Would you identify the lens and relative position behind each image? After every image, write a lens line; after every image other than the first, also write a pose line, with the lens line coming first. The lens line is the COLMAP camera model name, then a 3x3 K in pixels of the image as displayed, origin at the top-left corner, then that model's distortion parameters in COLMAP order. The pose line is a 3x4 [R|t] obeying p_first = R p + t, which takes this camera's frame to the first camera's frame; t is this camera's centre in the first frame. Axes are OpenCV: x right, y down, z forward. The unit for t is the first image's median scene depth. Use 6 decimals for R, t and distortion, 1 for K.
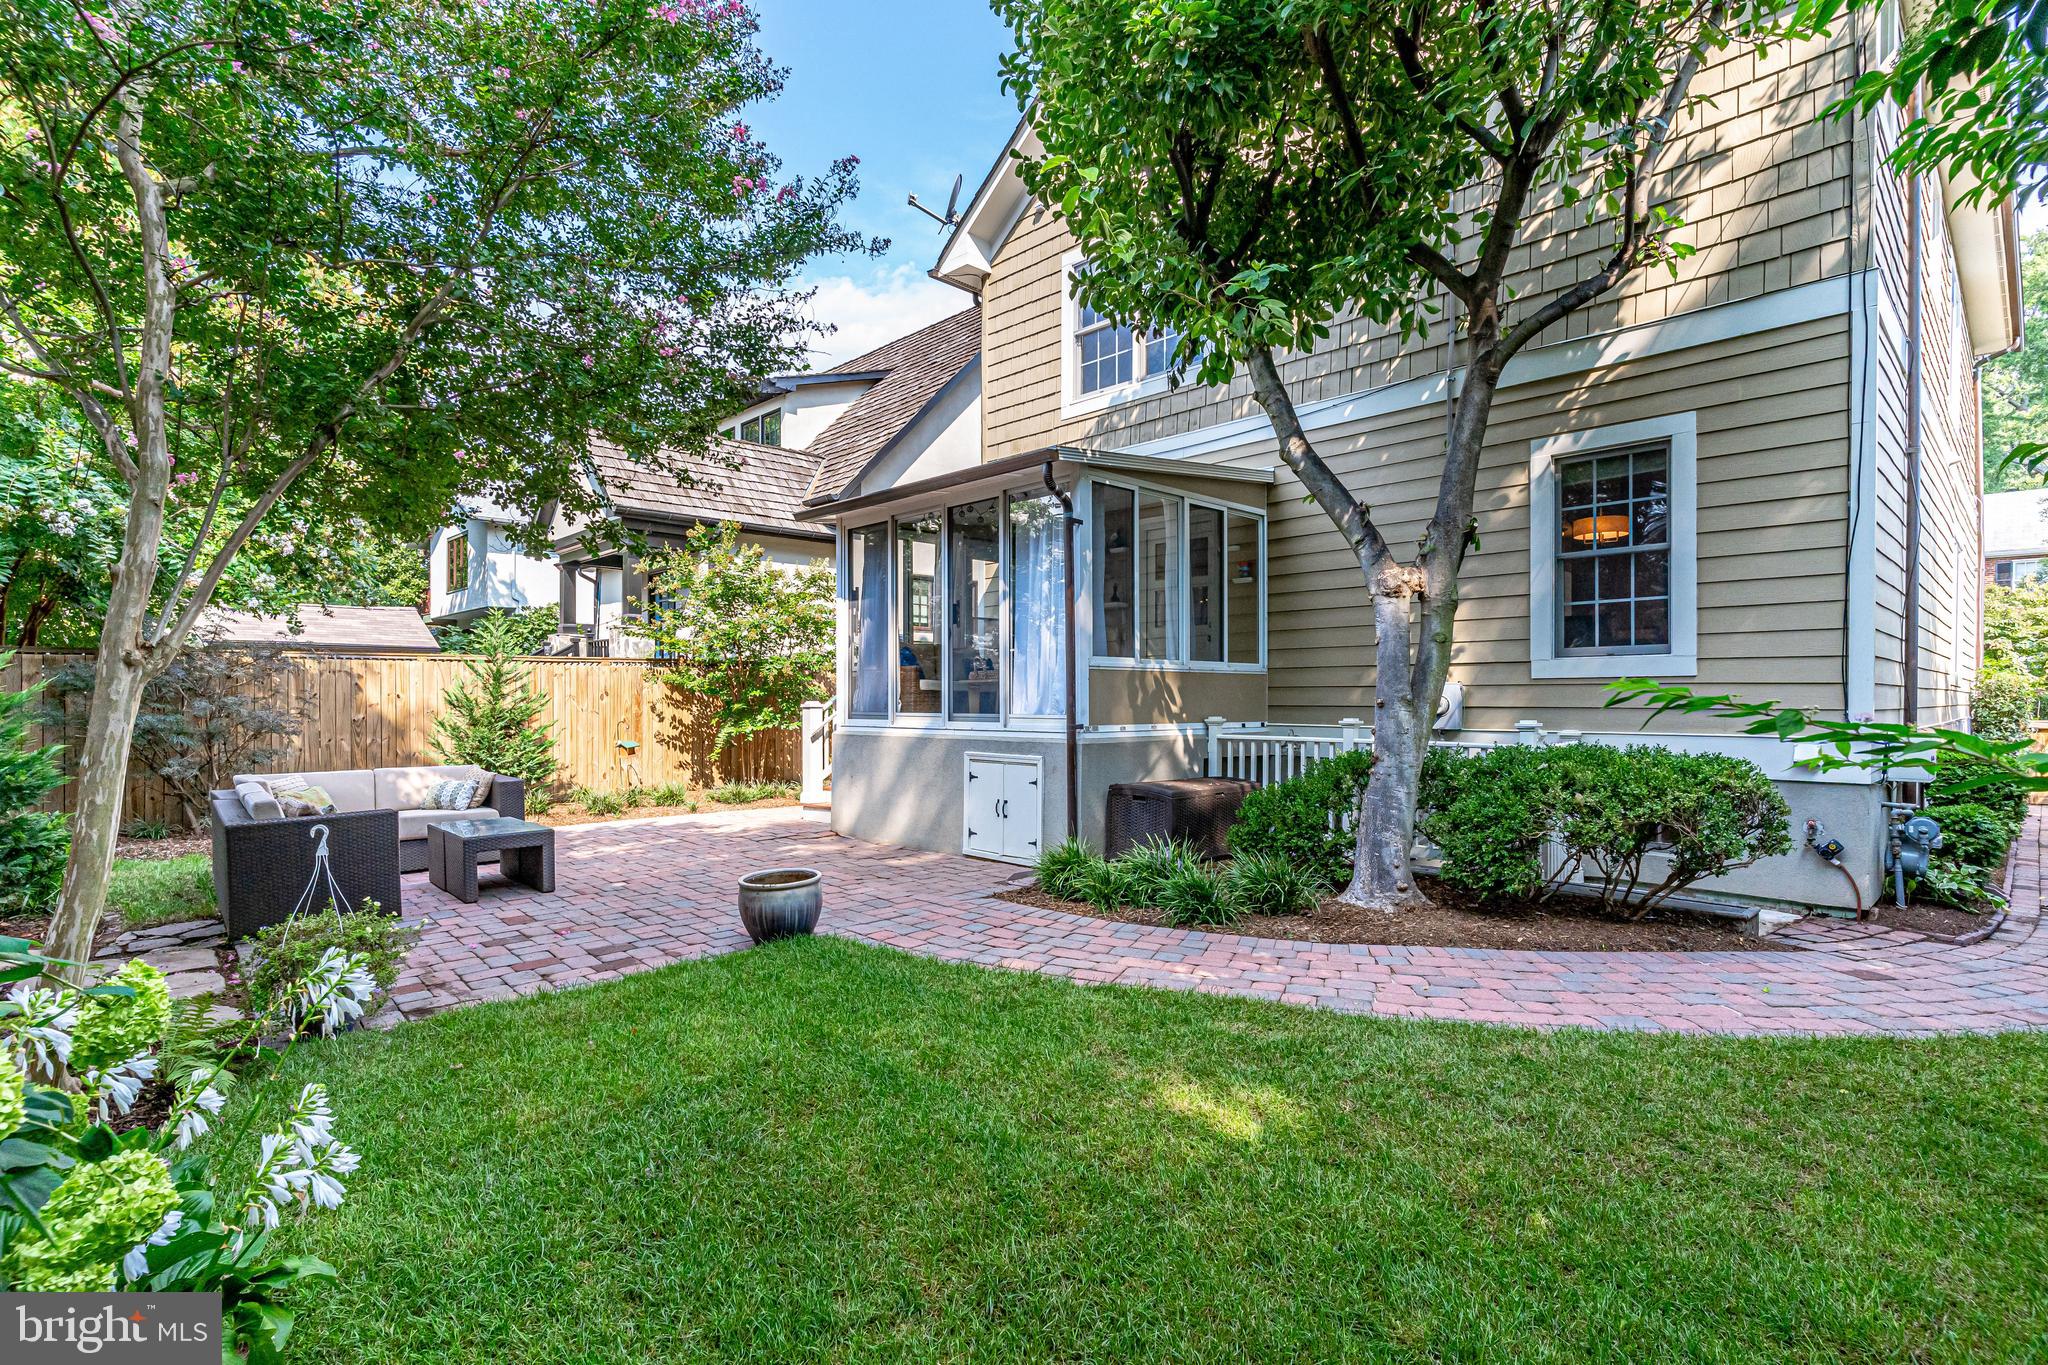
lens RADIAL K [[981.2, 0, 1019.7], [0, 981.2, 707.7], [0, 0, 1]] dist [-0.000059, -0.000039]
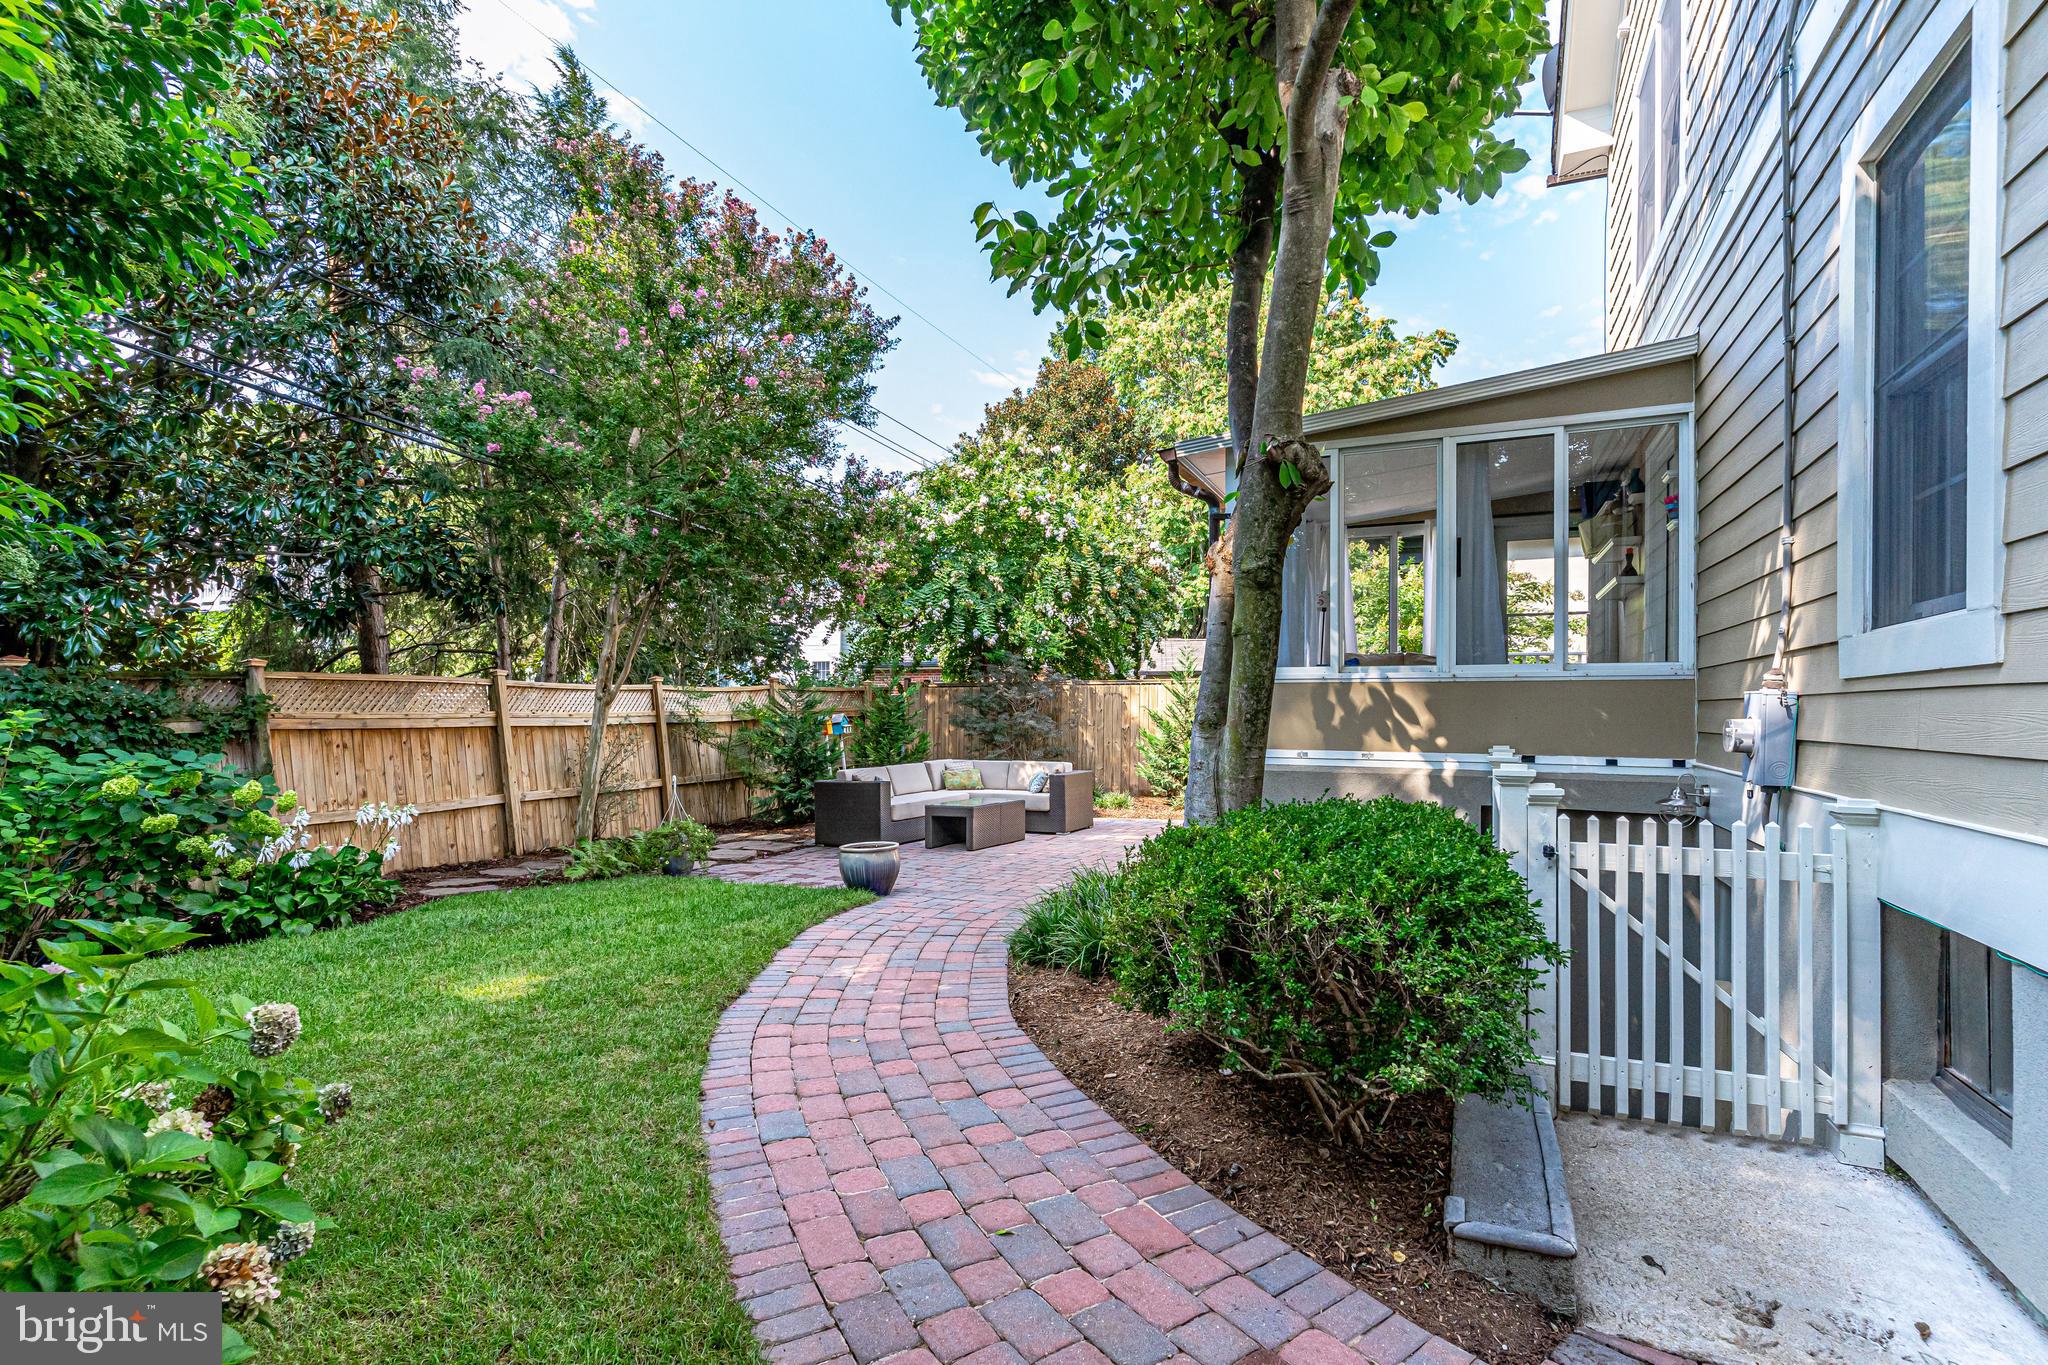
lens RADIAL K [[981.2, 0, 1019.7], [0, 981.2, 707.7], [0, 0, 1]] dist [-0.000059, -0.000039]
pose [[0.373560, -0.007076, -0.927579, 0.759794], [-0.010826, 0.999870, -0.011987, -0.004809], [0.927543, 0.014520, 0.373434, 0.469165]]
